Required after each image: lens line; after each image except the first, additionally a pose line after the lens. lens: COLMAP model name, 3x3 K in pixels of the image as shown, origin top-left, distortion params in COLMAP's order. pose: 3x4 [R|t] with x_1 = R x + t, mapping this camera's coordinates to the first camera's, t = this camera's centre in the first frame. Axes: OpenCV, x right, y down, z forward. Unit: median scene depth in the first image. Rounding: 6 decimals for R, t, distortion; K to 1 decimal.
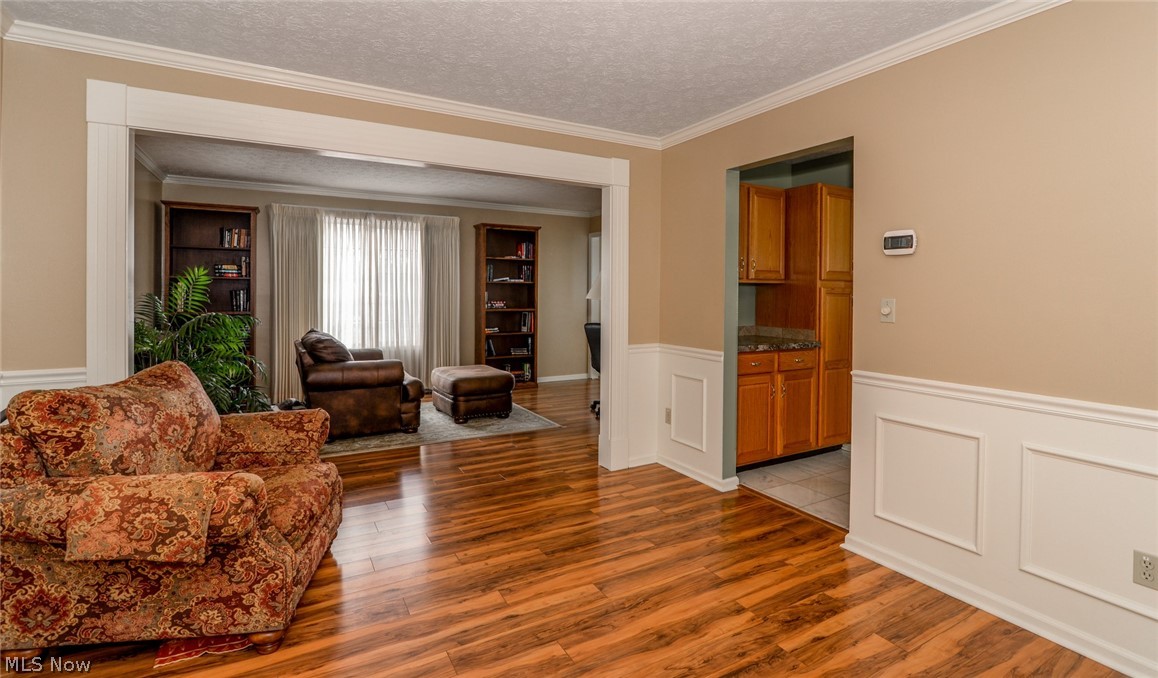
lens RADIAL K [[527.6, 0, 579.6], [0, 527.6, 300.5], [0, 0, 1]] dist [-0.014924, -0.000454]
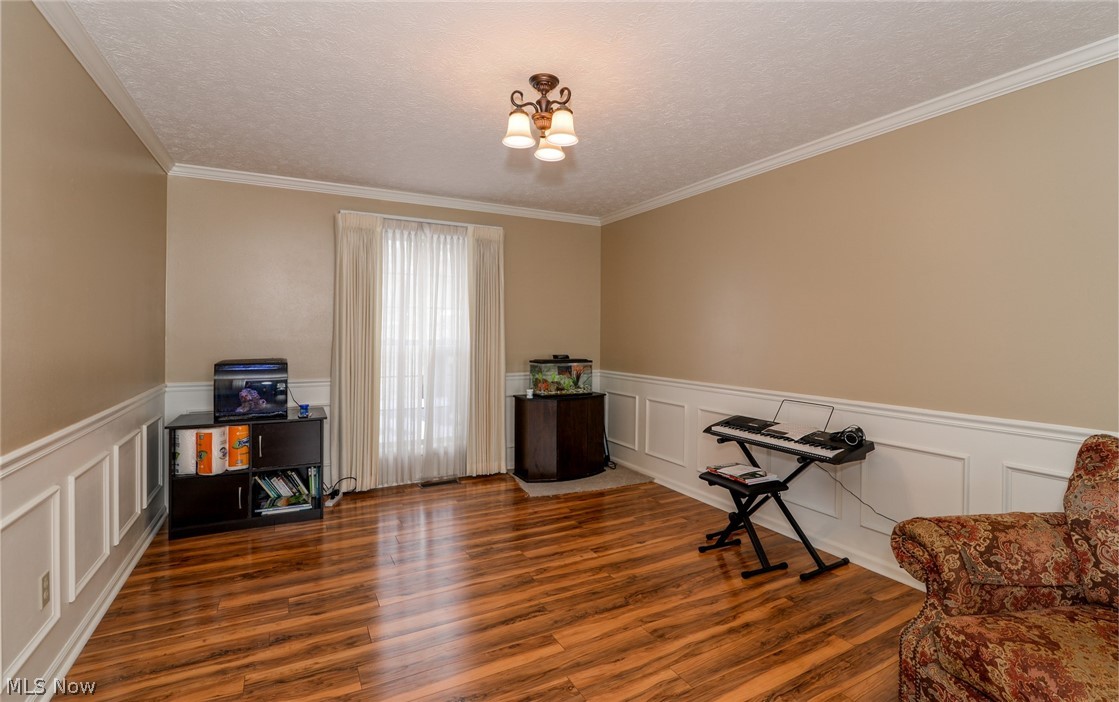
lens RADIAL K [[515.5, 0, 558.2], [0, 515.5, 330.2], [0, 0, 1]] dist [-0.000804, -0.000388]
pose [[-0.999631, -0.014412, 0.023015, 0.013311], [-0.014154, 0.999836, 0.011312, -0.015188], [-0.023174, 0.010982, -0.999671, 0.908588]]
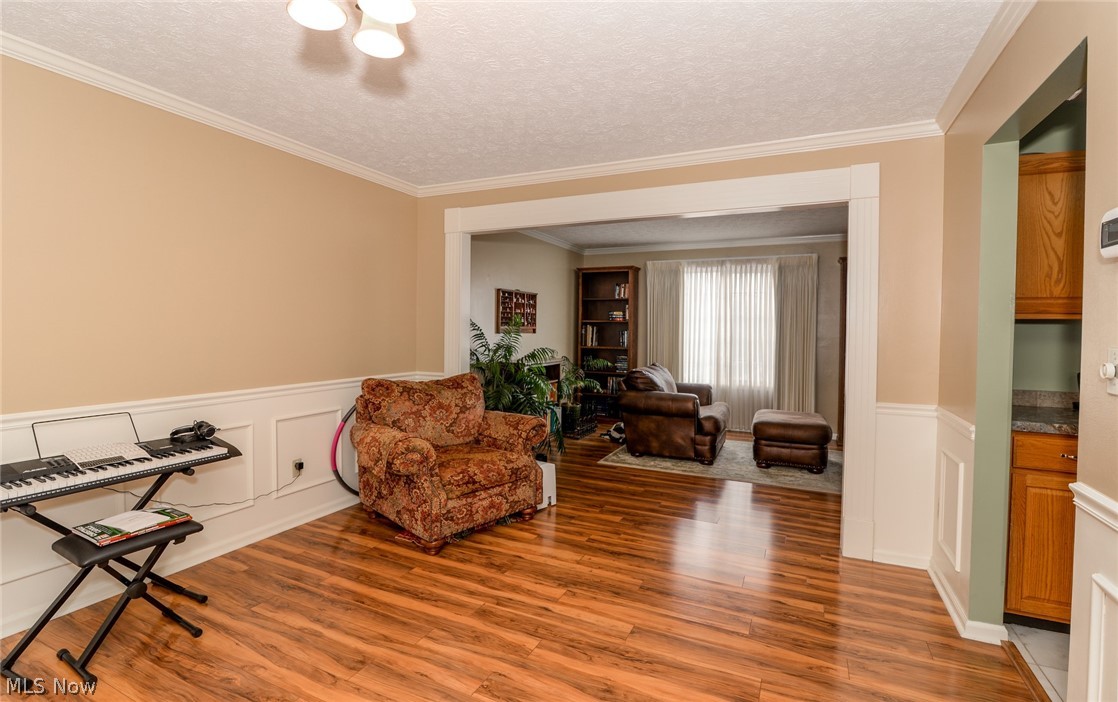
lens RADIAL K [[511.2, 0, 562.4], [0, 511.2, 340.2], [0, 0, 1]] dist [-0.014687, -0.000628]
pose [[0.582281, 0.017481, -0.812800, 0.435100], [-0.021148, 0.999756, 0.006351, -0.001242], [0.812713, 0.013491, 0.582509, 0.196999]]
